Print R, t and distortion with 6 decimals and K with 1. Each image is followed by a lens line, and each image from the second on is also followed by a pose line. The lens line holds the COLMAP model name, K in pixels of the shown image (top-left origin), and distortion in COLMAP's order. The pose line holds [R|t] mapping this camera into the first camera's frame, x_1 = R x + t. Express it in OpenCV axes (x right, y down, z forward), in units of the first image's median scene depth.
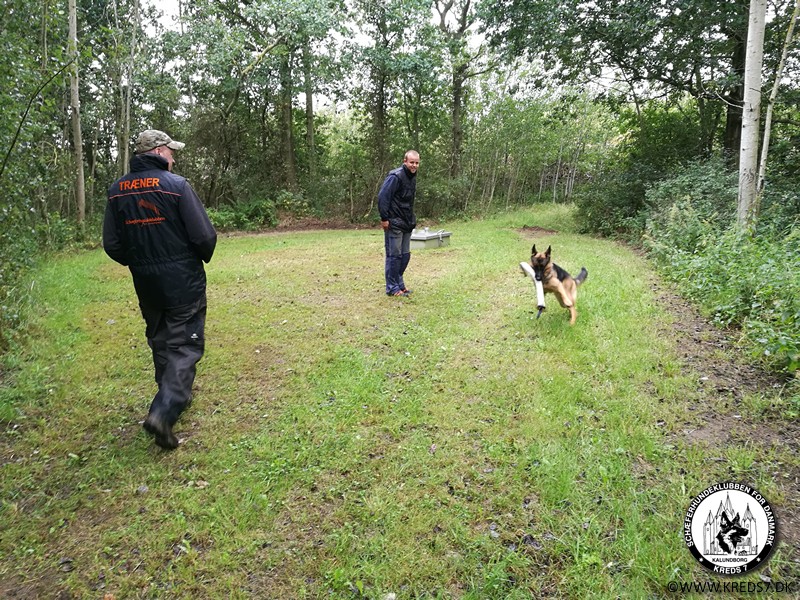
lens RADIAL K [[630.0, 0, 400.0], [0, 630.0, 300.0], [0, 0, 1]] dist [-0.009105, 0.000960]
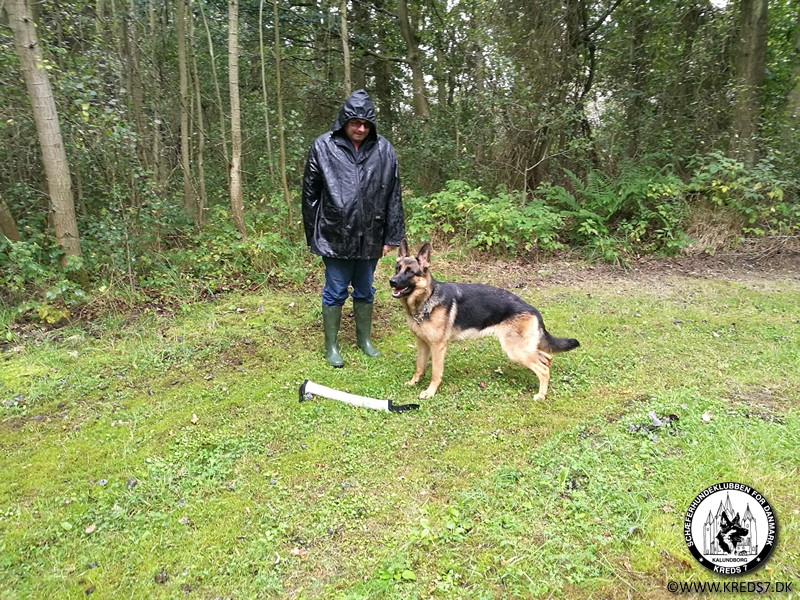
lens RADIAL K [[630.0, 0, 400.0], [0, 630.0, 300.0], [0, 0, 1]] dist [-0.009105, 0.000960]
pose [[0.815333, 0.178731, -0.550716, -0.104004], [-0.126338, 0.983161, 0.132036, -0.101039], [0.565041, -0.038076, 0.824184, 0.517765]]
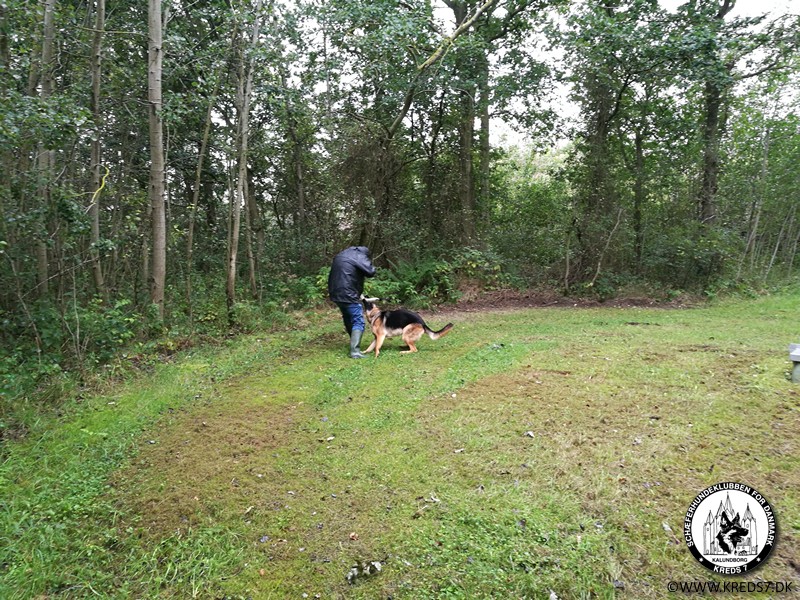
lens RADIAL K [[630.0, 0, 400.0], [0, 630.0, 300.0], [0, 0, 1]] dist [-0.009105, 0.000960]
pose [[0.983231, 0.021775, -0.181062, -0.116083], [-0.036191, 0.996397, -0.076705, -0.056725], [0.178739, 0.081971, 0.980476, 0.297065]]
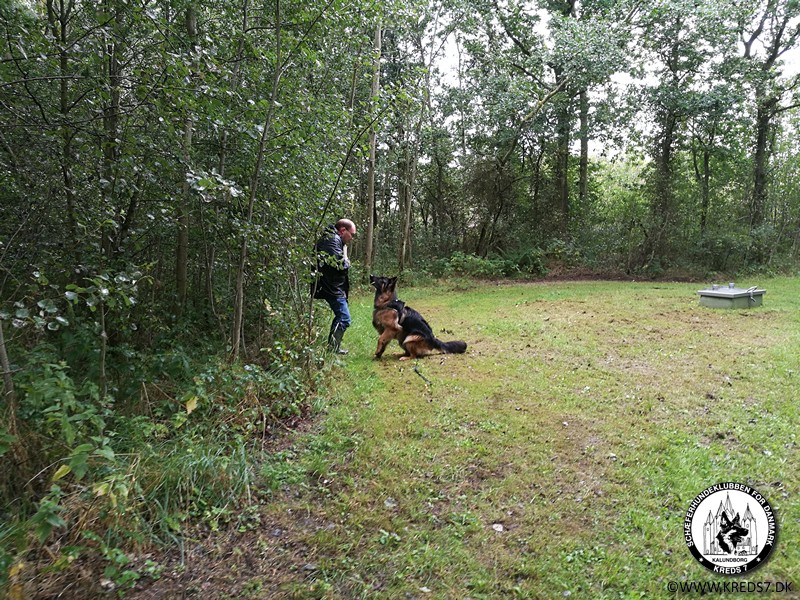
lens RADIAL K [[626.6, 0, 396.8], [0, 626.6, 299.2], [0, 0, 1]] dist [0.002567, 0.009600]
pose [[0.921482, 0.047579, -0.385495, -0.029762], [-0.077239, 0.995095, -0.061813, -0.003556], [0.380663, 0.086735, 0.920637, 0.027741]]
